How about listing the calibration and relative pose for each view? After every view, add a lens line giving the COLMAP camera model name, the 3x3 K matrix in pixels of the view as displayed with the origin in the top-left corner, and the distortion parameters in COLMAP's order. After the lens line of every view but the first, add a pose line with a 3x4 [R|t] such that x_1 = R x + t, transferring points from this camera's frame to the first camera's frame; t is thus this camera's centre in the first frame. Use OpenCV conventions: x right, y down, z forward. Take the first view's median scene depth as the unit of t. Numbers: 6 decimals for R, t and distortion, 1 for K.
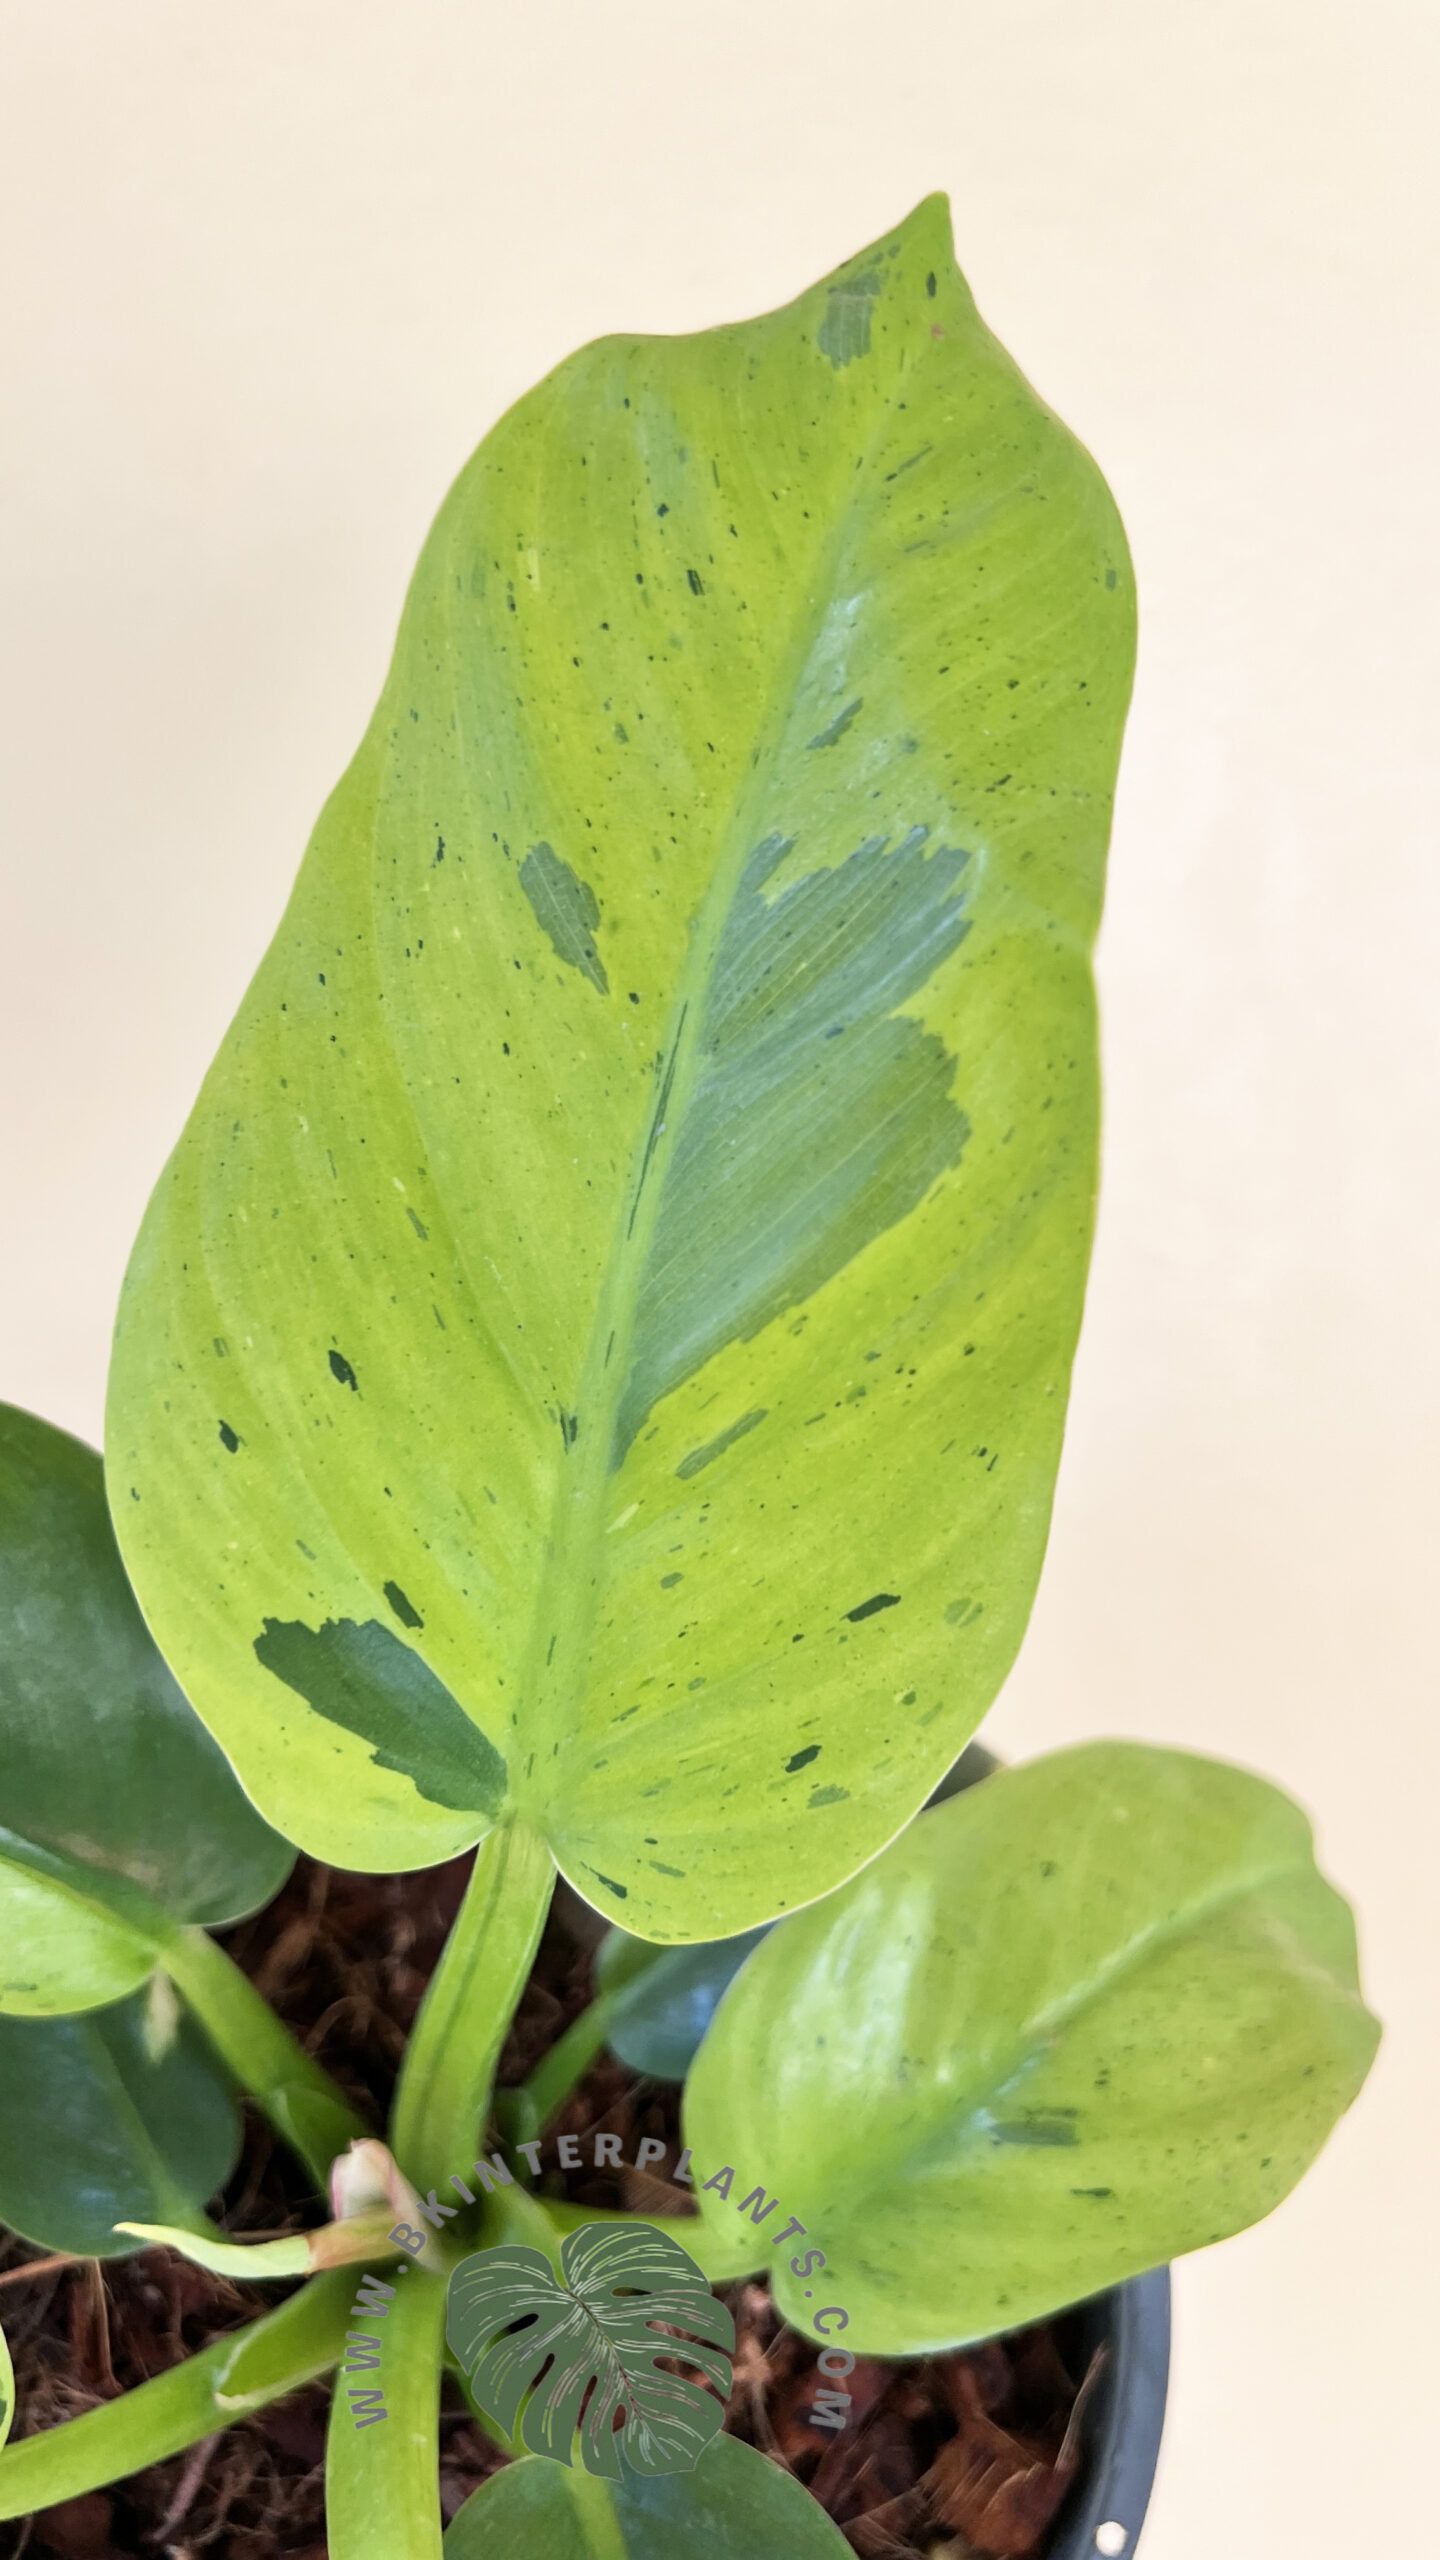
lens RADIAL K [[1935.0, 0, 720.0], [0, 1935.0, 1280.0], [0, 0, 1]] dist [0.157651, -0.002235]
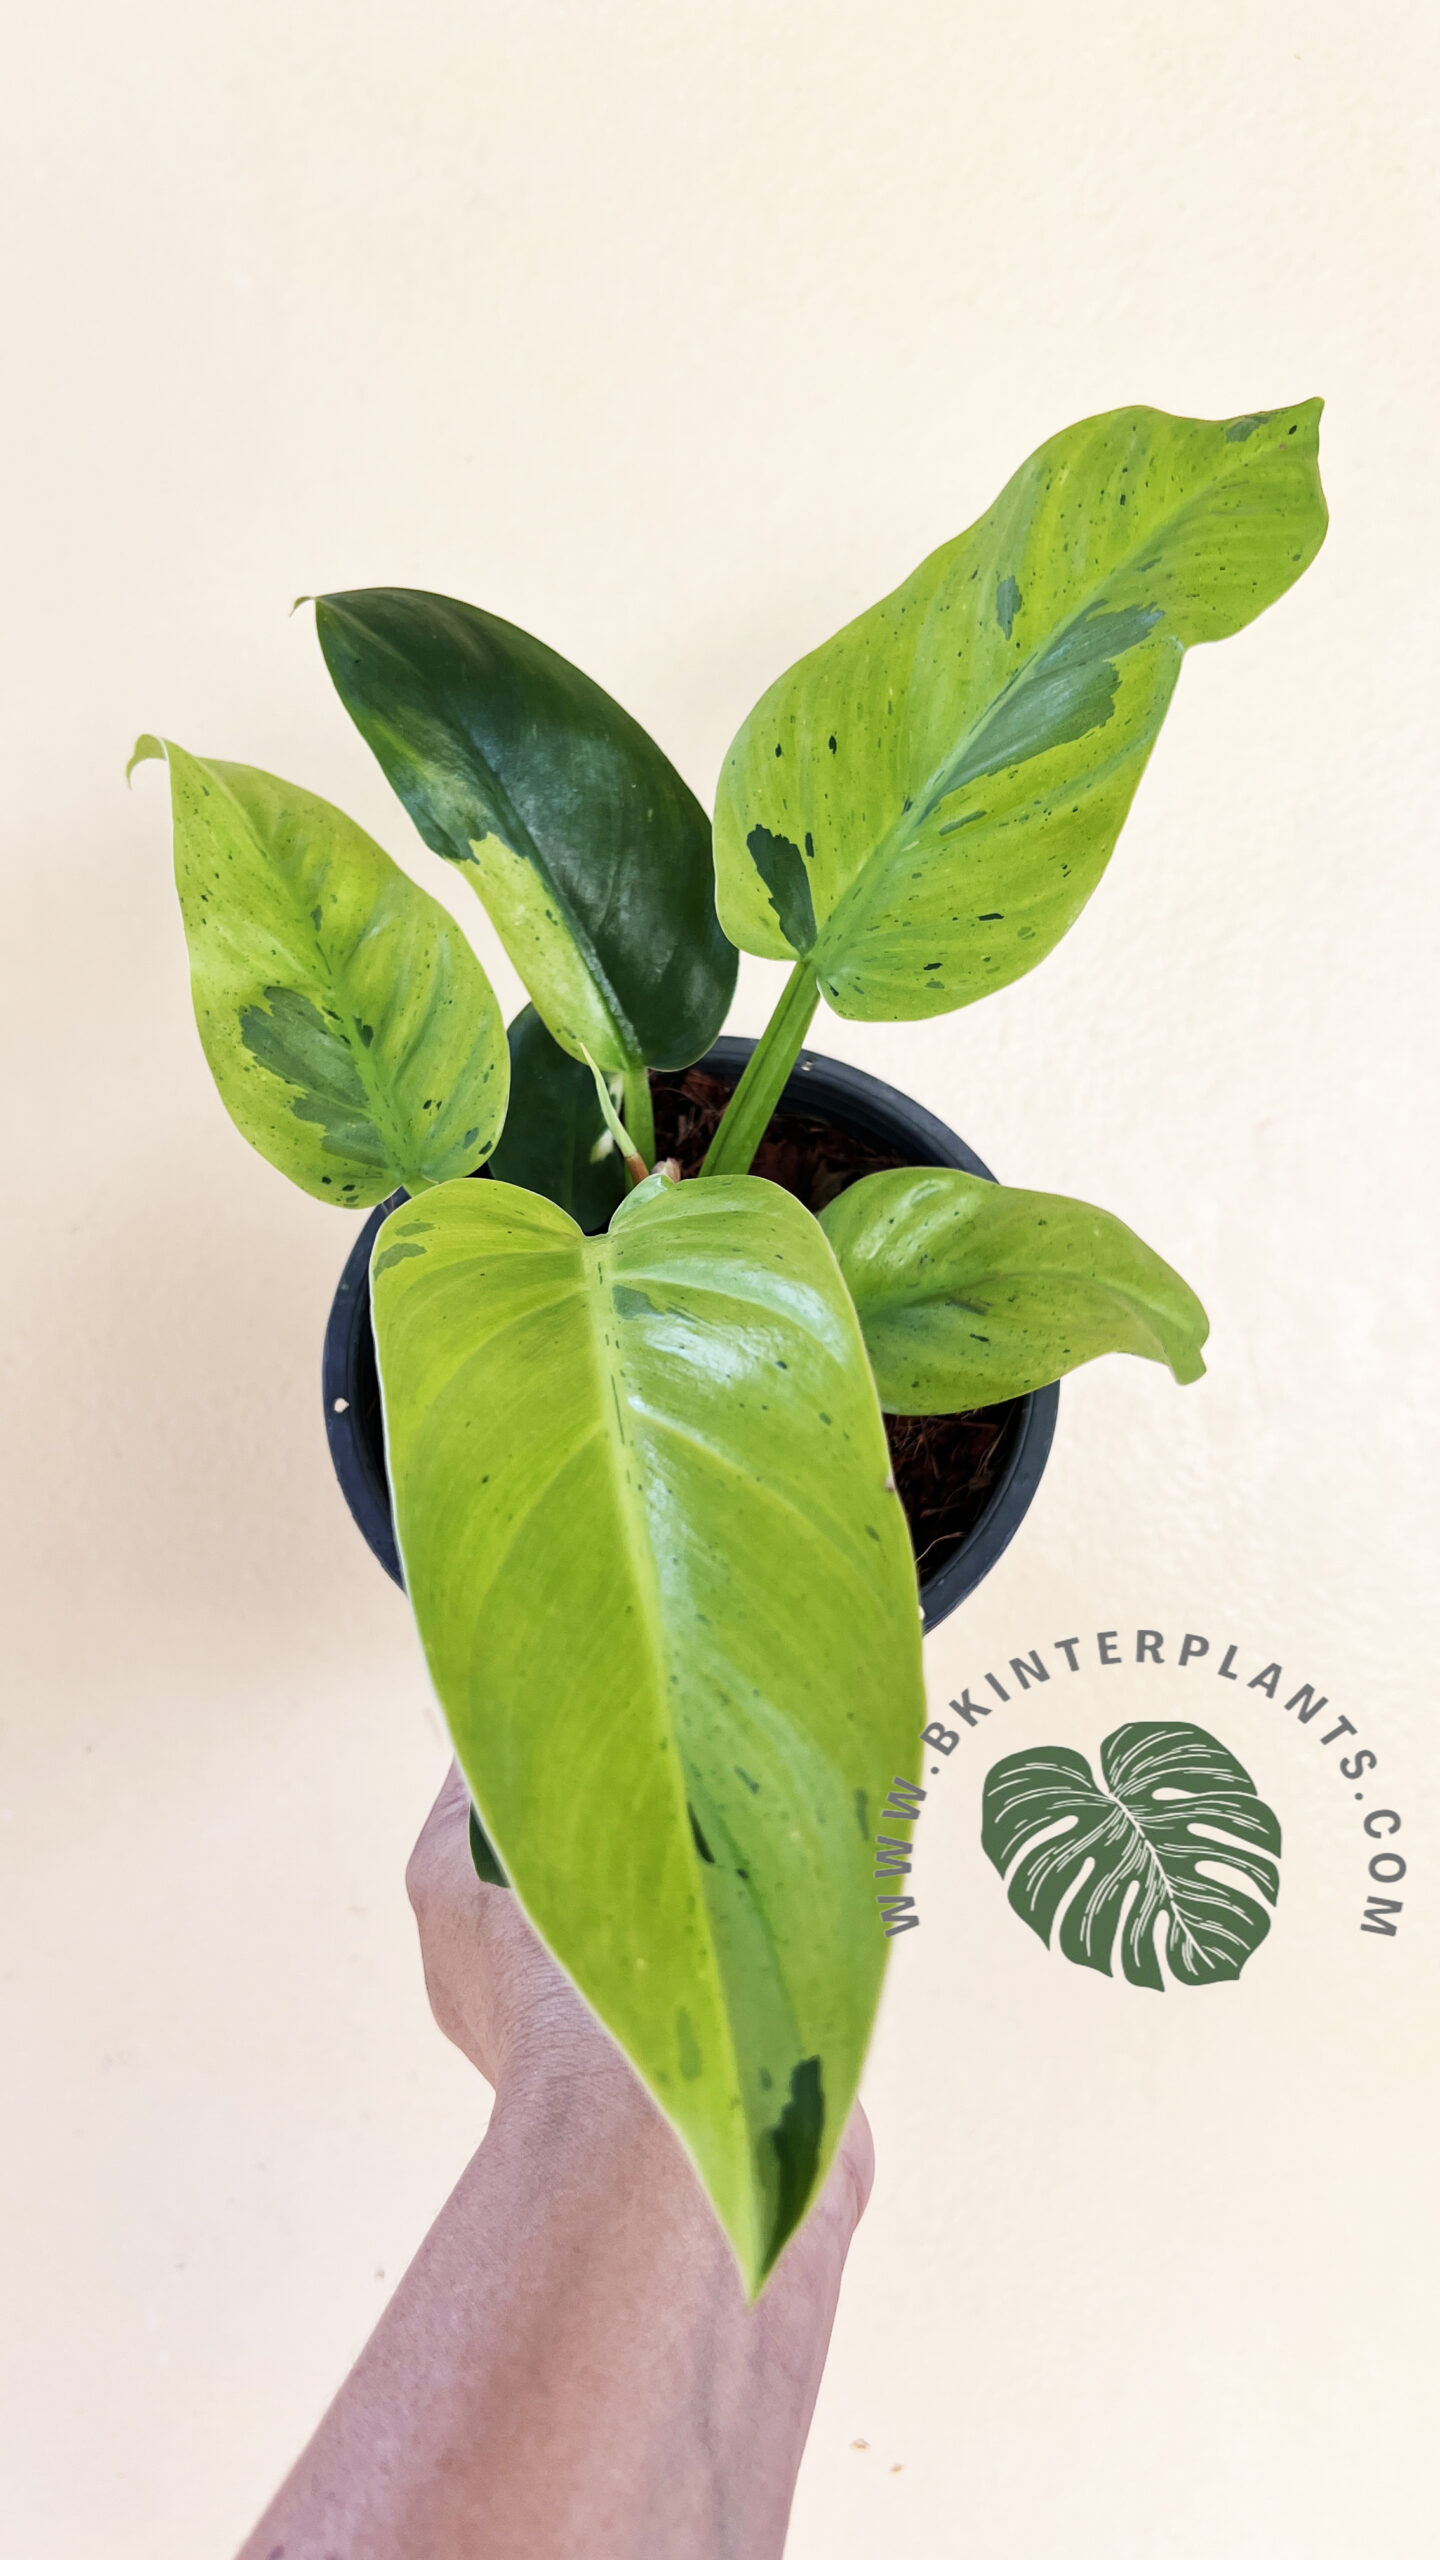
lens RADIAL K [[1904.3, 0, 720.0], [0, 1904.3, 1280.0], [0, 0, 1]] dist [0.030198, -0.002893]
pose [[0.856020, 0.422726, -0.297544, 0.640045], [-0.458064, 0.887053, -0.057578, 0.806760], [0.239597, 0.185581, 0.952970, -1.087800]]
